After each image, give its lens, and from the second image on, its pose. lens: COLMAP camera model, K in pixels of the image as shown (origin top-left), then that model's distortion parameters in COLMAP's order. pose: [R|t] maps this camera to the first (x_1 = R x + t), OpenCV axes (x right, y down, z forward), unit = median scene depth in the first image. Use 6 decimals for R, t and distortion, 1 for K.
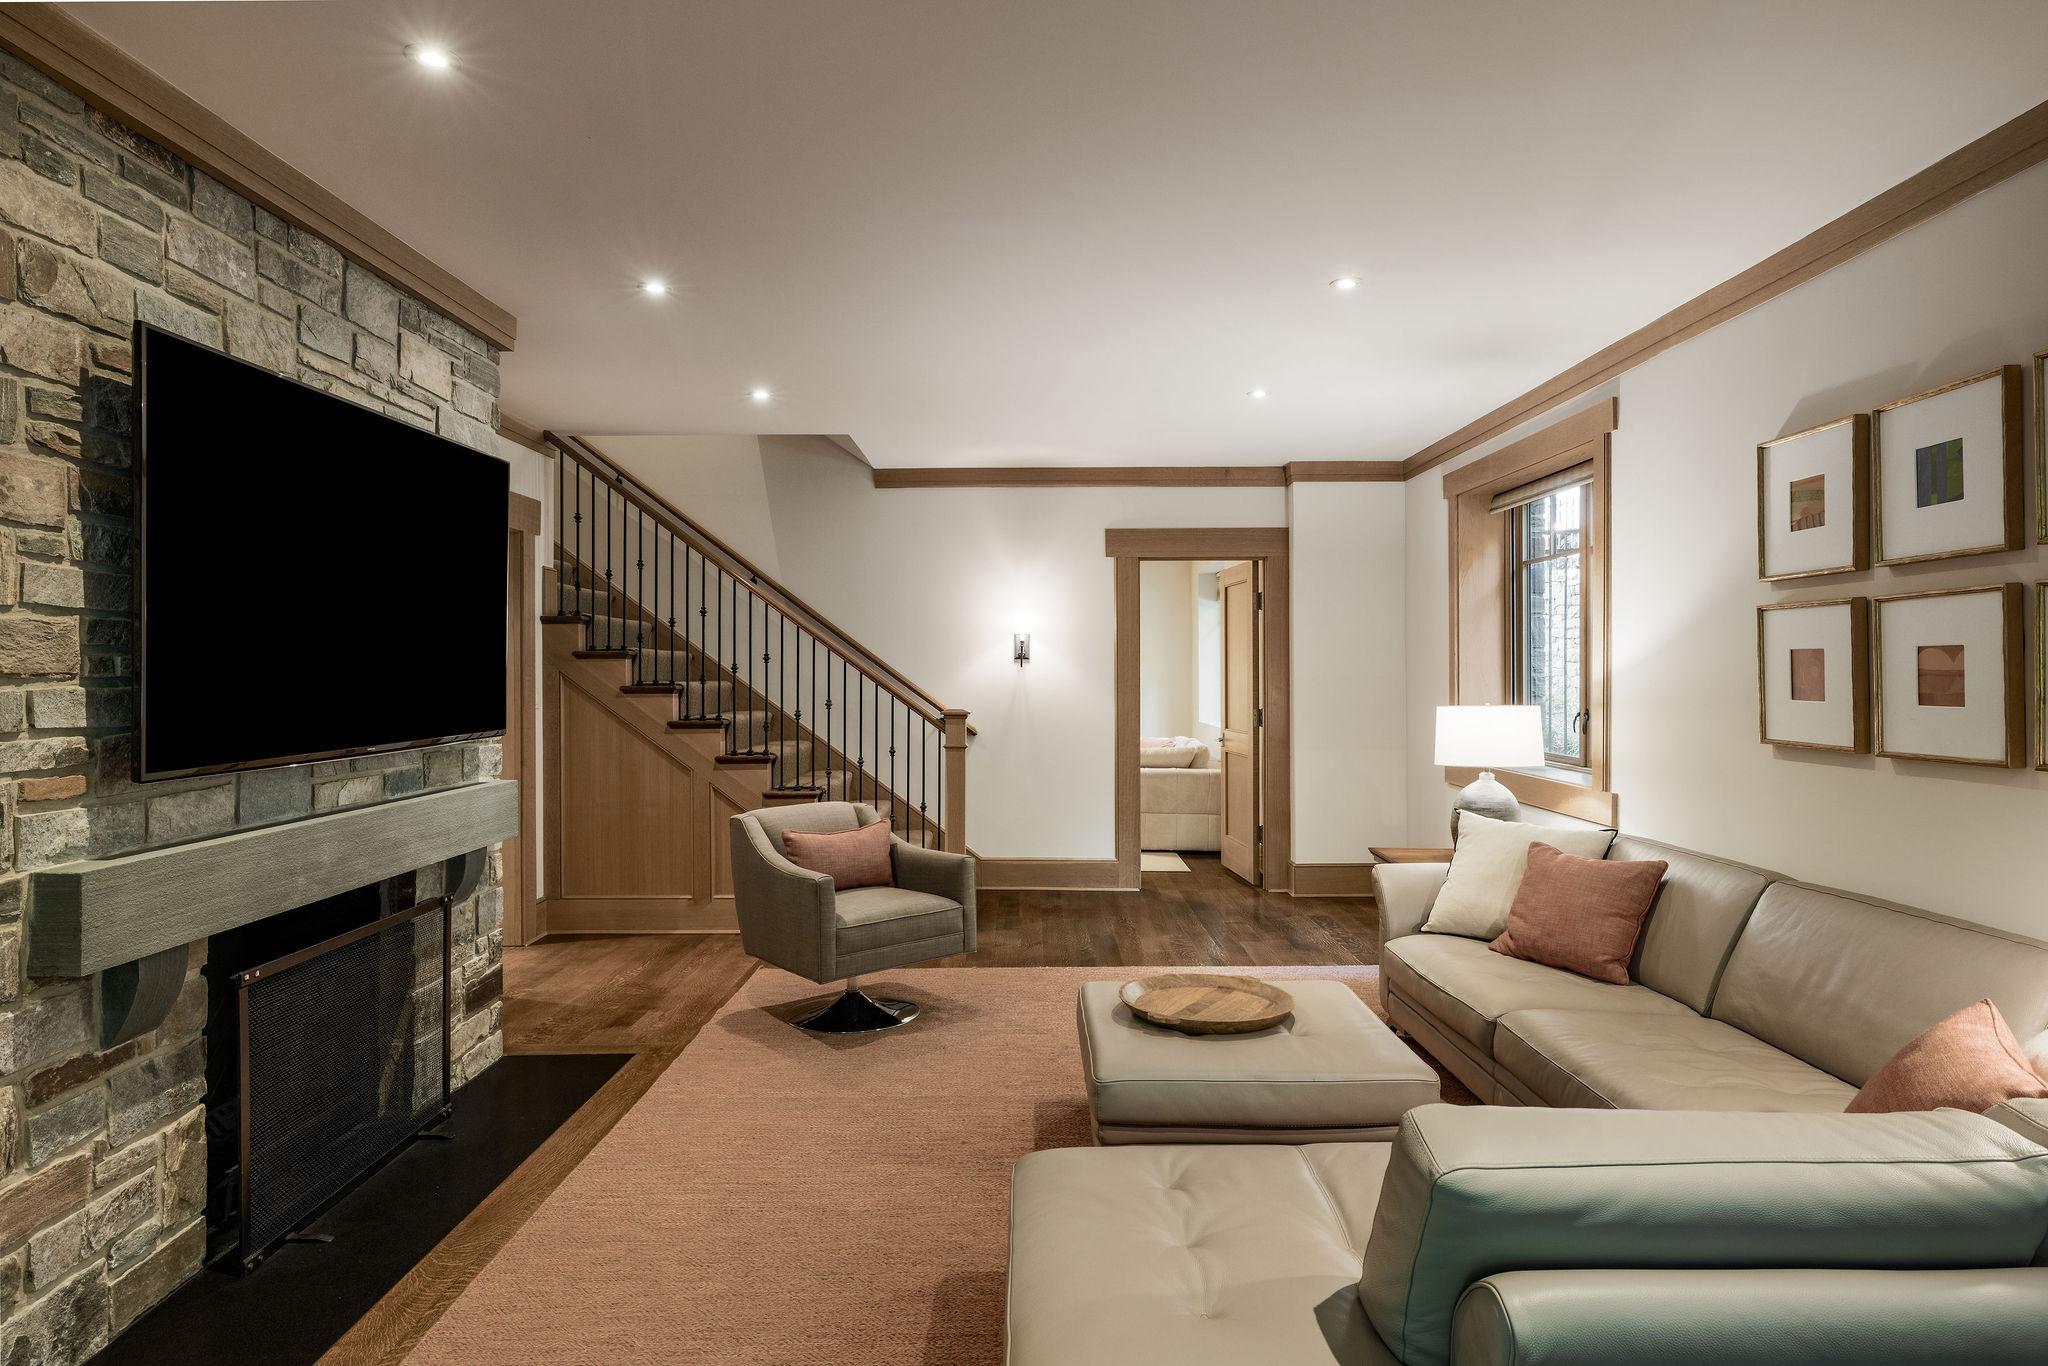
lens RADIAL K [[1178.1, 0, 1025.1], [0, 1178.1, 674.6], [0, 0, 1]] dist [-0.000125, -0.000026]
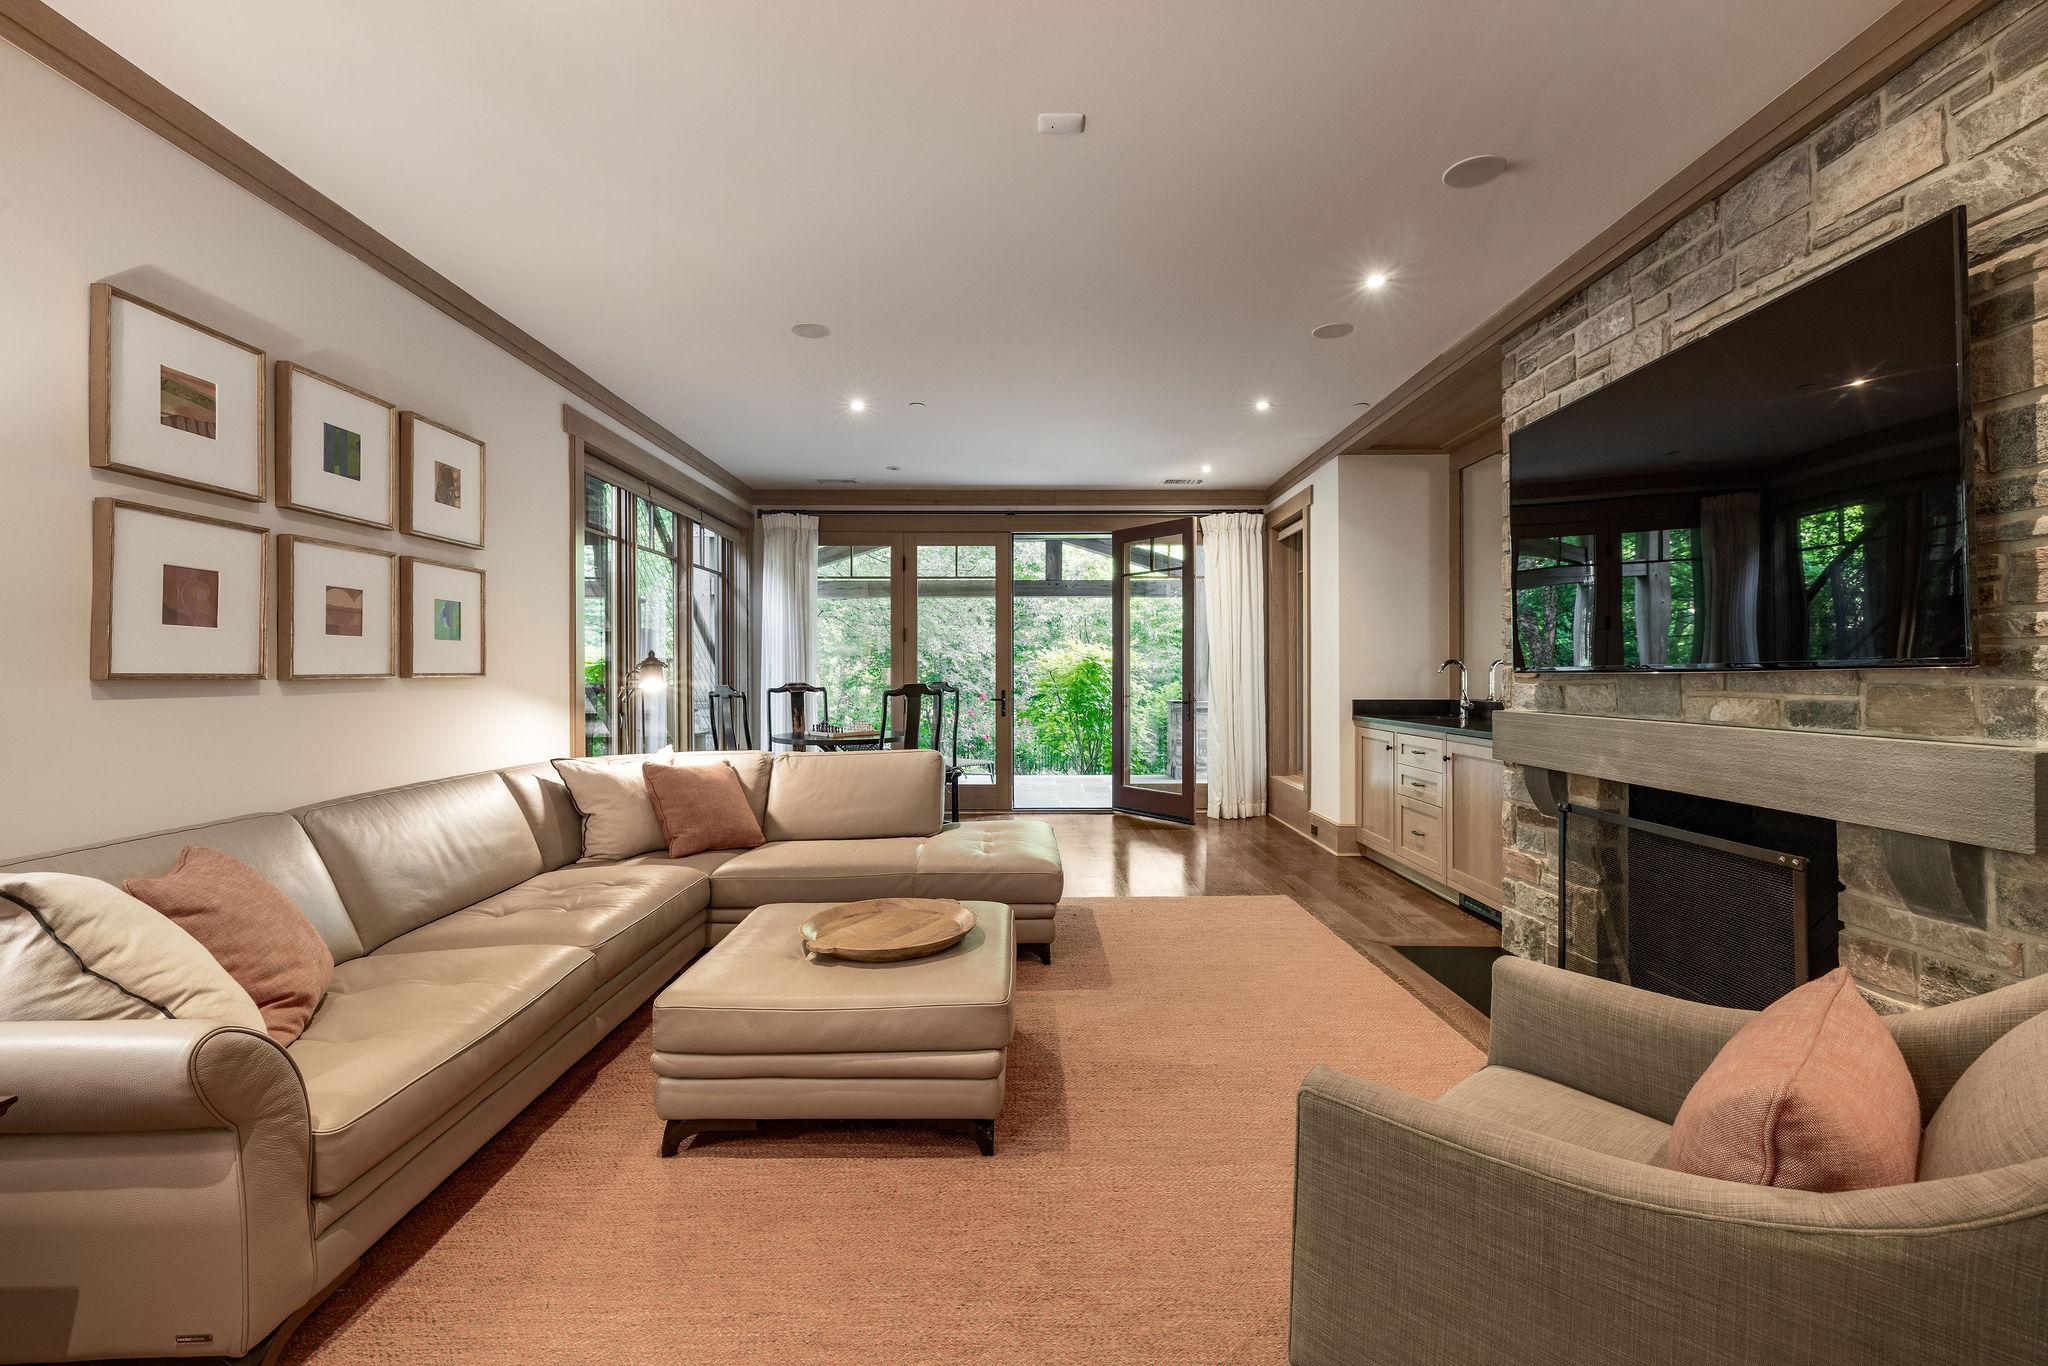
lens RADIAL K [[859.5, 0, 1025.3], [0, 859.5, 671.7], [0, 0, 1]] dist [-0.023571, -0.000345]
pose [[-0.999959, 0.005177, -0.007400, 0.047117], [0.005177, 0.999987, 0.000020, 0.068173], [0.007400, -0.000018, -0.999973, 1.873796]]
